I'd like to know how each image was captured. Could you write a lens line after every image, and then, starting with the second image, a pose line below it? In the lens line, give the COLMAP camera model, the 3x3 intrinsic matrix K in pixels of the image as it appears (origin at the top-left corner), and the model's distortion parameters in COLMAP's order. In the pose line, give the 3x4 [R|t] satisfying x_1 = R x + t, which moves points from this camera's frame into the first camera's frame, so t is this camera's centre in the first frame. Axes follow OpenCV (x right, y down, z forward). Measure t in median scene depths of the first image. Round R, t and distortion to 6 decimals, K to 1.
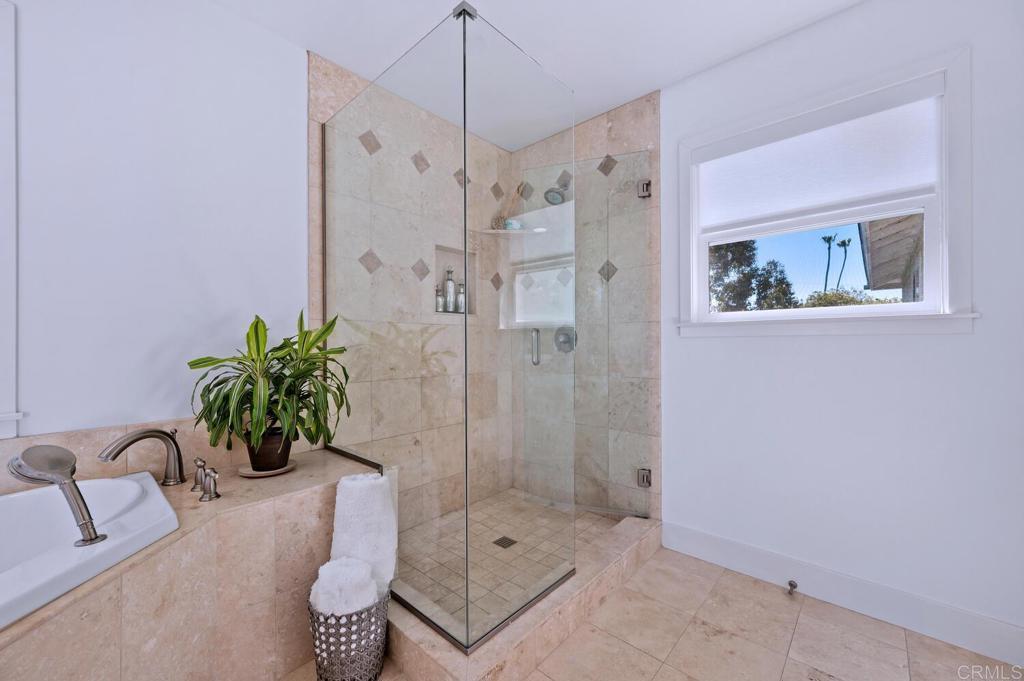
lens RADIAL K [[406.1, 0, 517.3], [0, 406.1, 345.6], [0, 0, 1]] dist [0.001720, 0.000309]
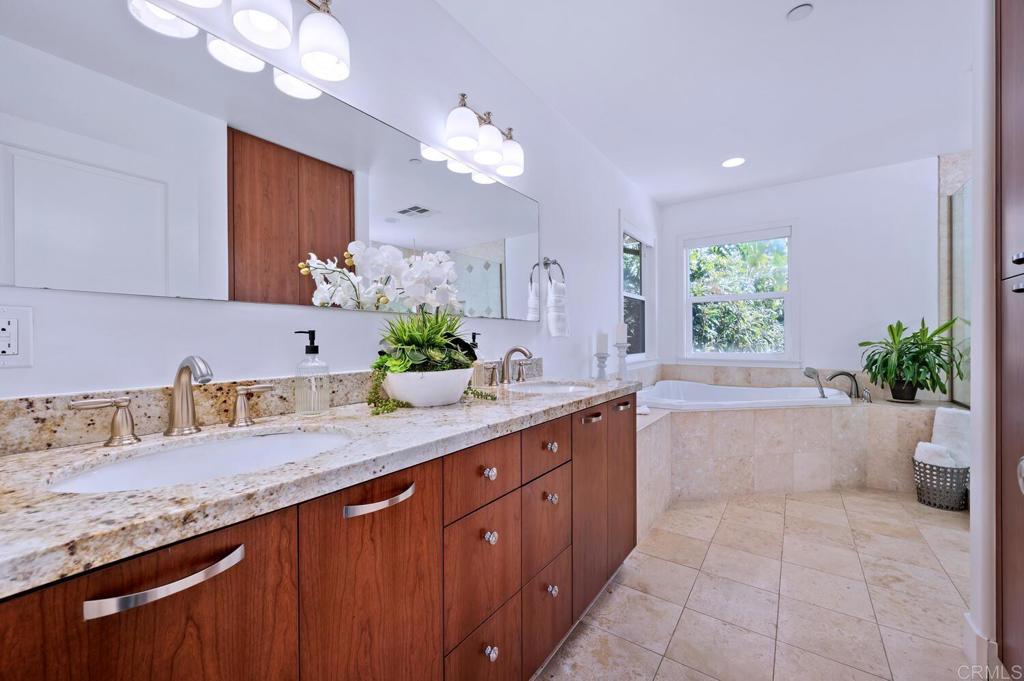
lens RADIAL K [[406.1, 0, 517.3], [0, 406.1, 341.0], [0, 0, 1]] dist [0.001720, 0.000309]
pose [[0.127605, 0.007550, -0.991796, 1.188743], [0.003029, 0.999963, 0.008002, -0.000121], [0.991820, -0.004026, 0.127577, -1.179800]]
